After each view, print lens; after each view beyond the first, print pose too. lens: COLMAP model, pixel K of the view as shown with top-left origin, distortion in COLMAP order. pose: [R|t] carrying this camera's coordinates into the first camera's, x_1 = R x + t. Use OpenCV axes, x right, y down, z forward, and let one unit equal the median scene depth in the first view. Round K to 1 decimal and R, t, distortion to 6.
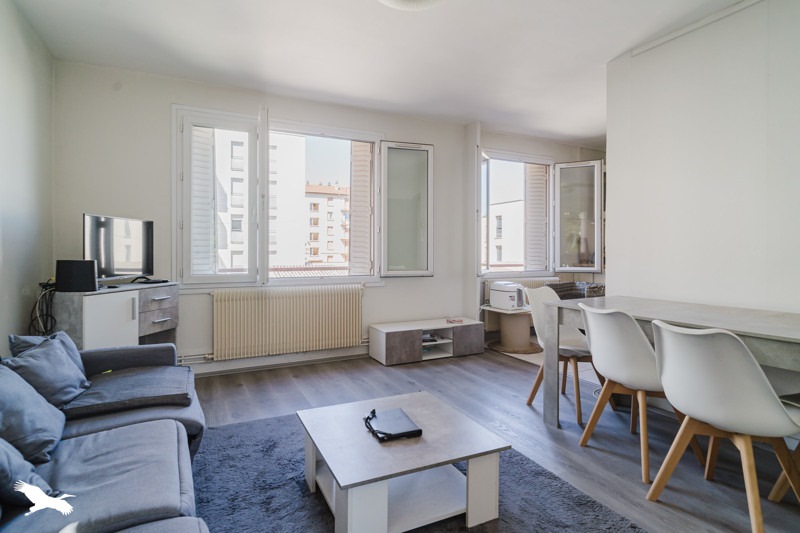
lens RADIAL K [[420.3, 0, 400.0], [0, 420.3, 266.5], [0, 0, 1]] dist [-0.005097, -0.000669]
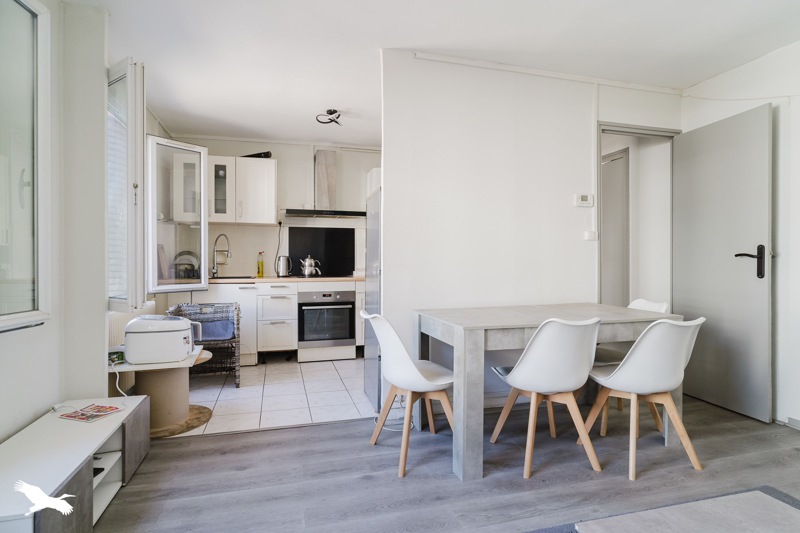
lens RADIAL K [[420.3, 0, 400.0], [0, 420.3, 266.5], [0, 0, 1]] dist [-0.005097, -0.000669]
pose [[0.197504, -0.013280, 0.980212, -0.373847], [0.040535, 0.999164, 0.005369, -0.030852], [-0.979464, 0.038672, 0.197878, 0.811105]]
